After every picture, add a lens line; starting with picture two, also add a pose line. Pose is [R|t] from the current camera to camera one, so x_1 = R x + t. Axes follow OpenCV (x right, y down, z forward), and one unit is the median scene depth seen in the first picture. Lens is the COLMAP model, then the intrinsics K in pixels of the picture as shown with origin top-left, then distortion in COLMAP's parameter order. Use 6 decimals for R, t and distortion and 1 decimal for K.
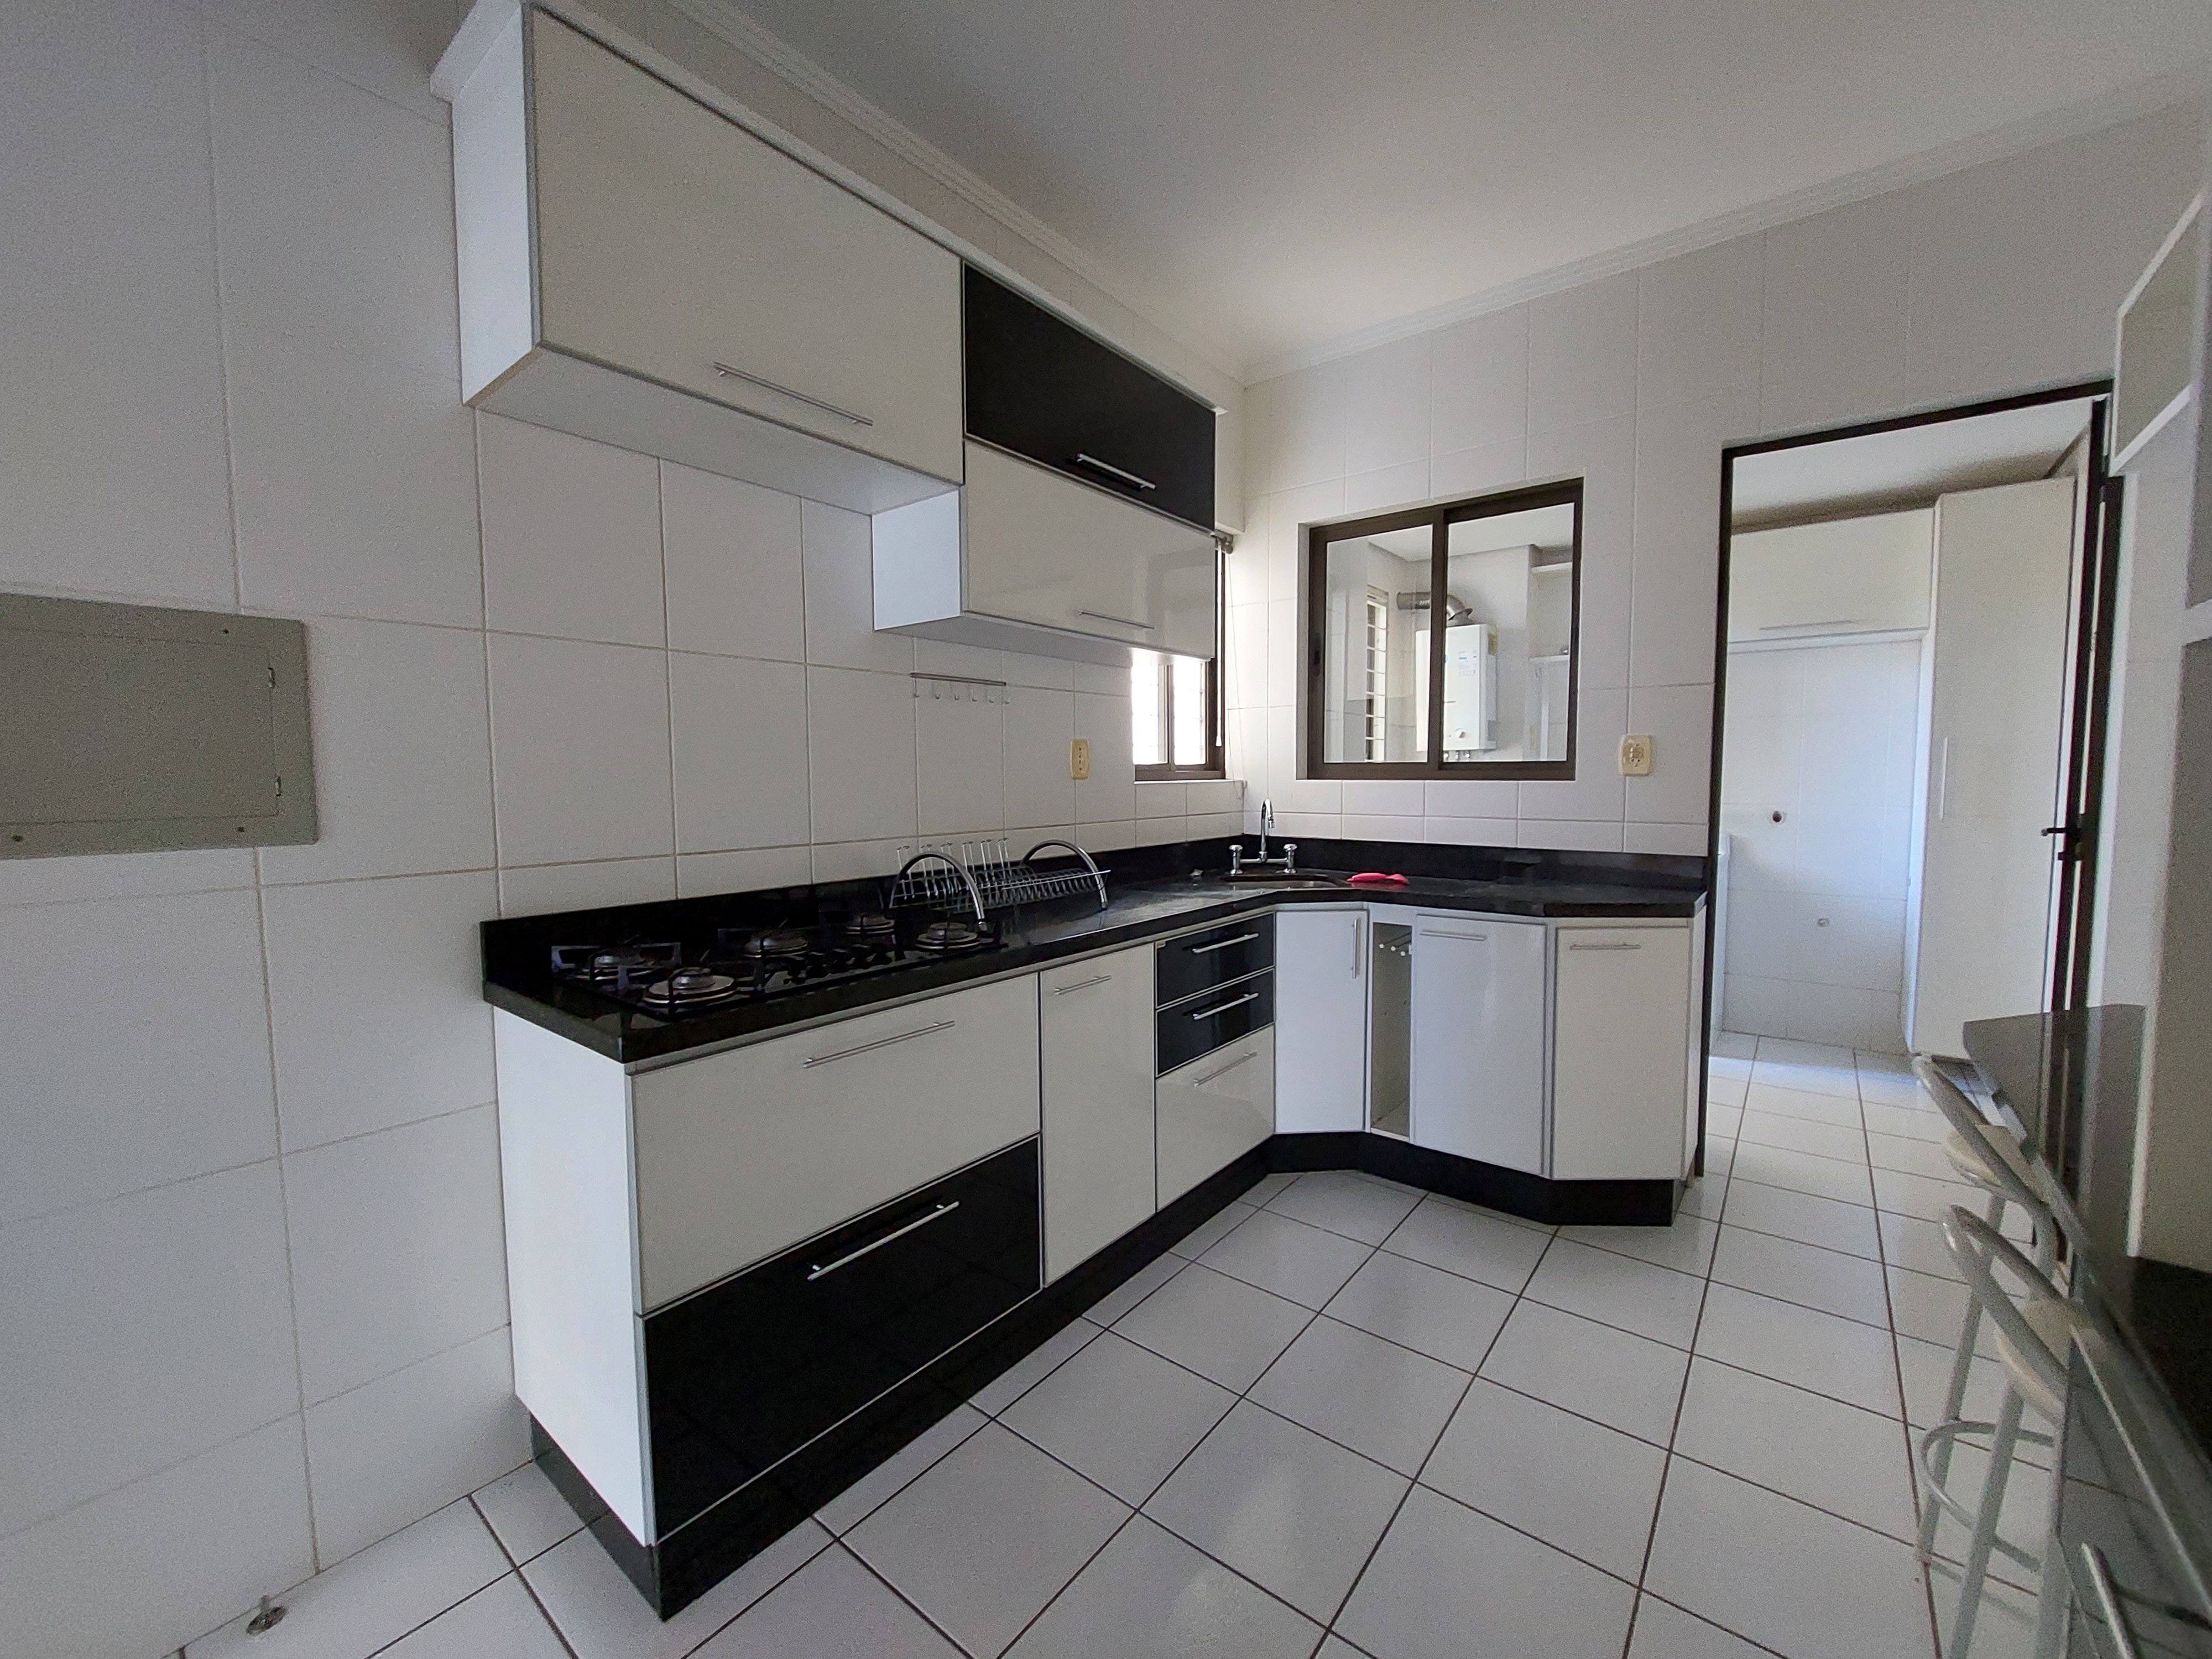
lens RADIAL K [[915.4, 0, 1106.0], [0, 915.4, 829.5], [0, 0, 1]] dist [-0.001272, -0.000032]
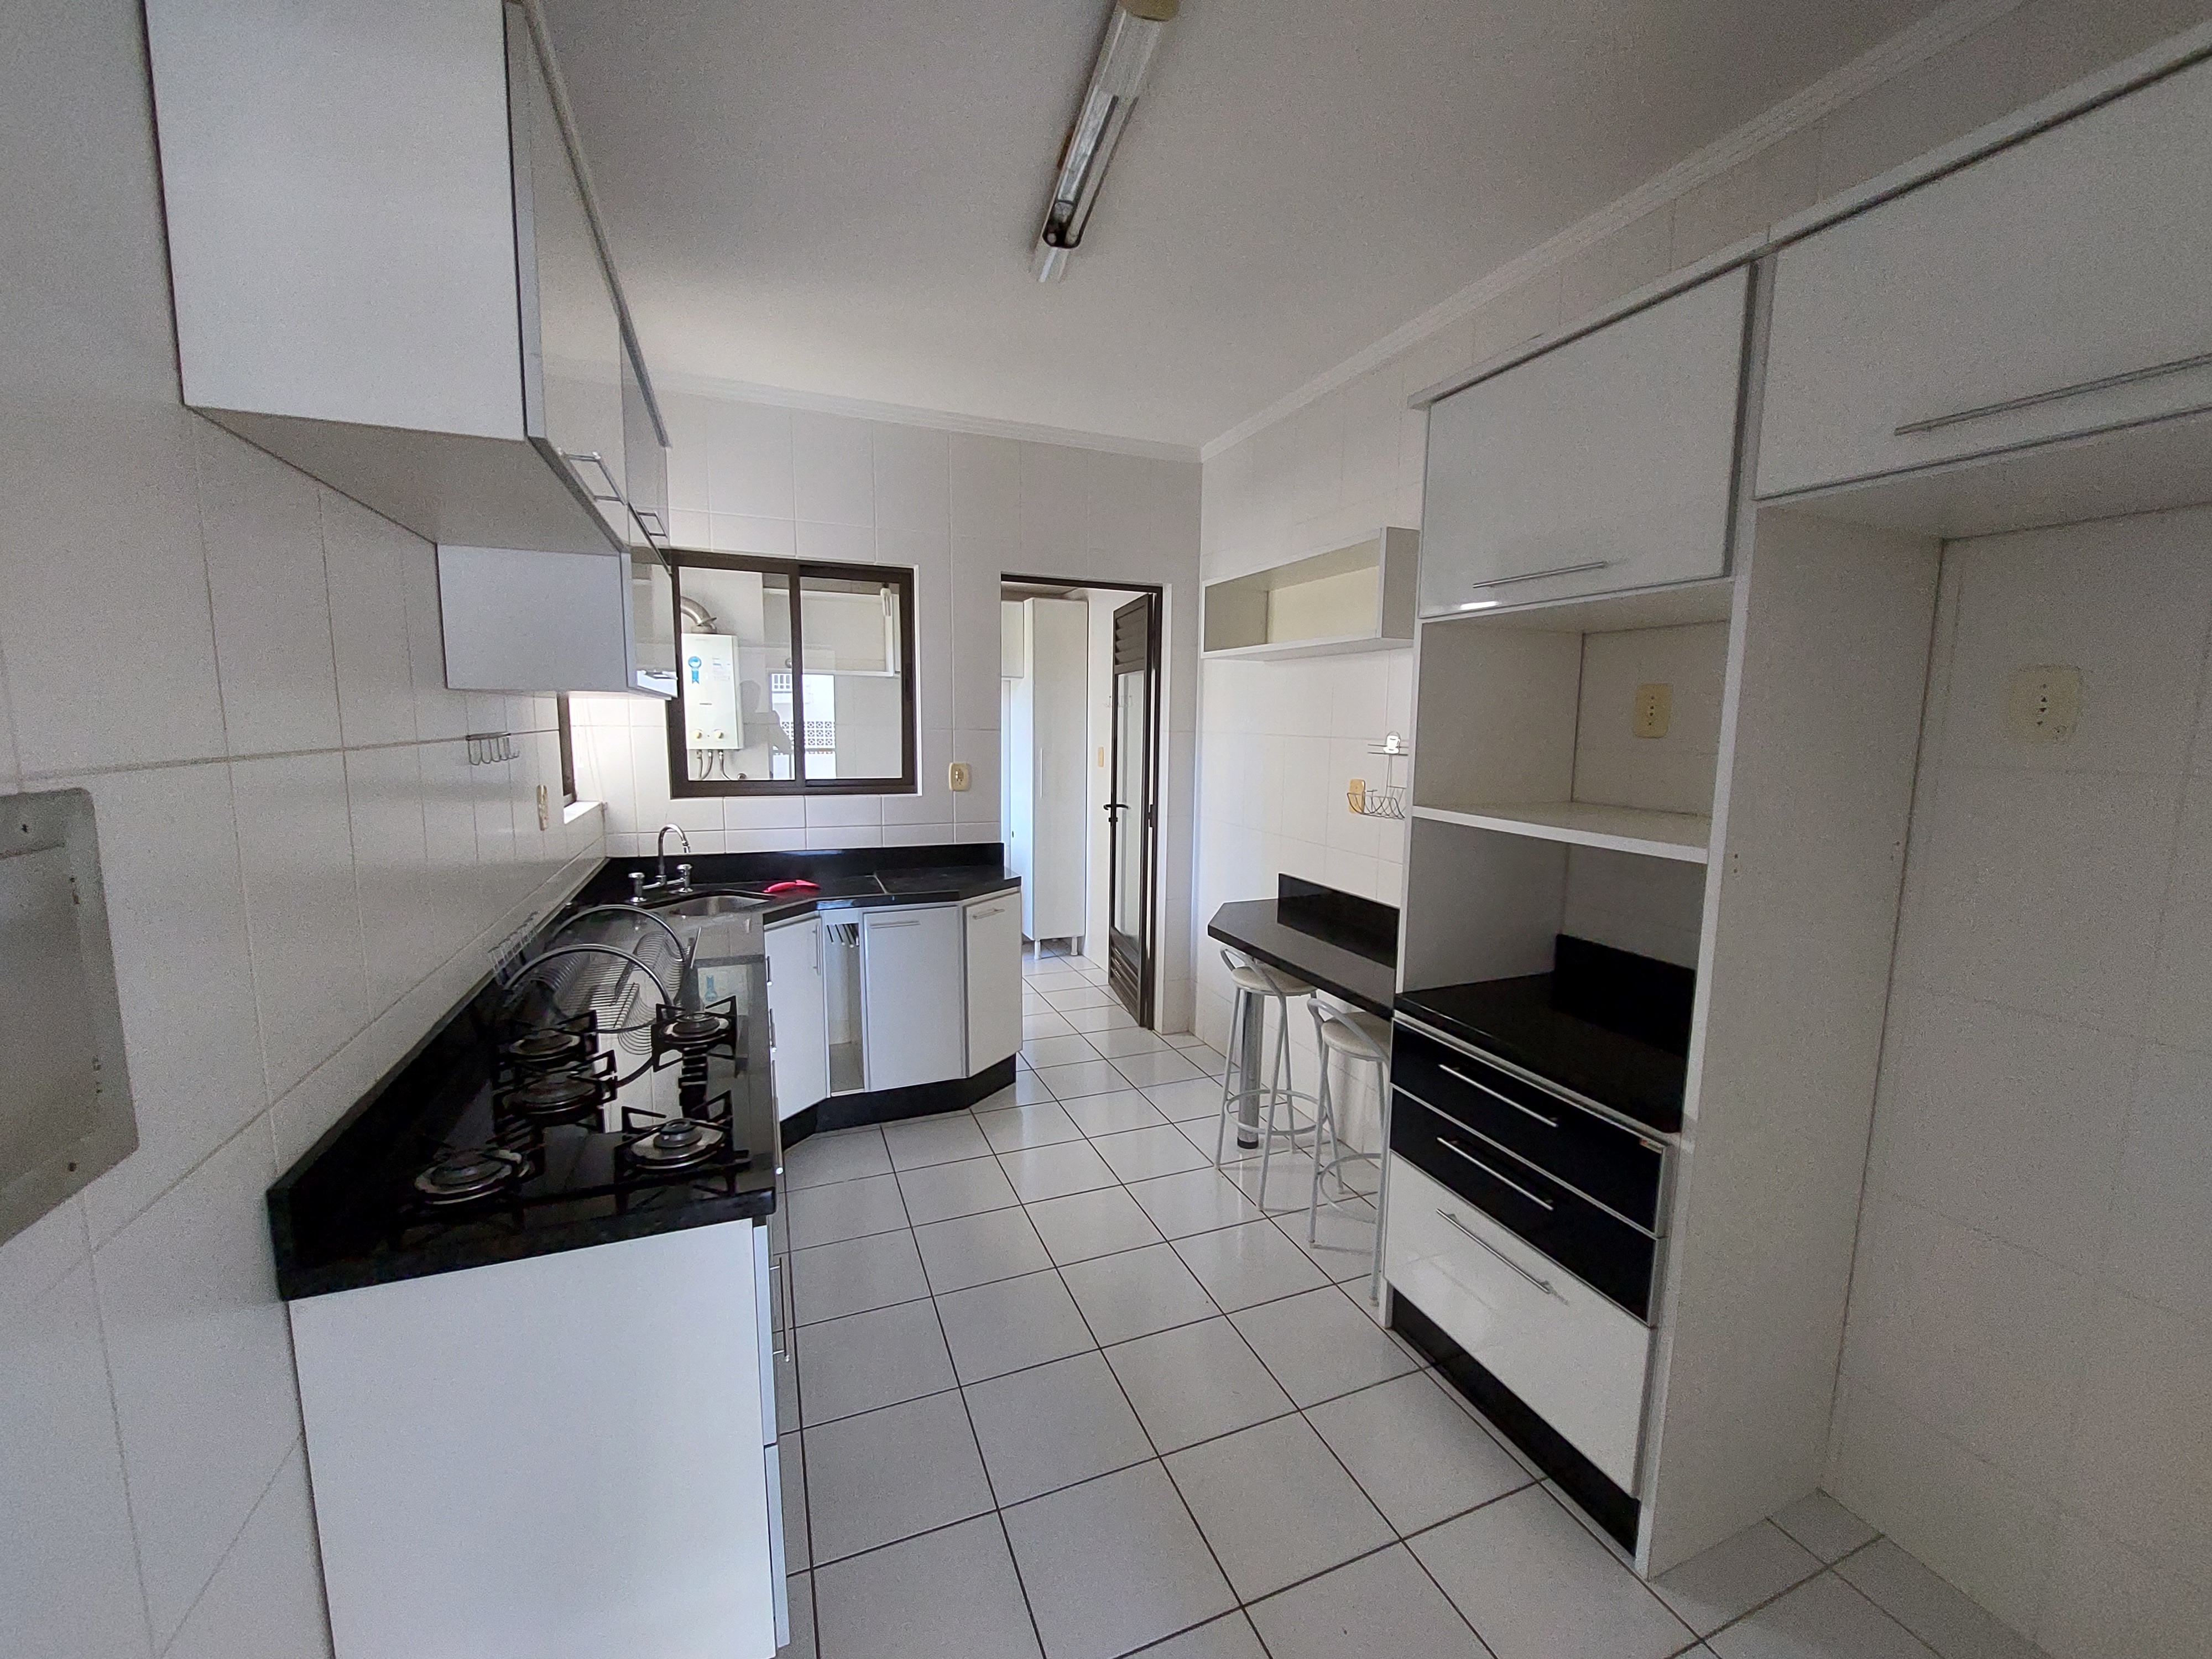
lens RADIAL K [[894.6, 0, 1106.0], [0, 894.6, 829.5], [0, 0, 1]] dist [-0.000035, -0.000023]
pose [[0.510800, -0.095979, 0.854325, -0.482756], [0.043898, 0.995364, 0.085578, -0.102955], [-0.858578, -0.006210, 0.512645, 0.076082]]
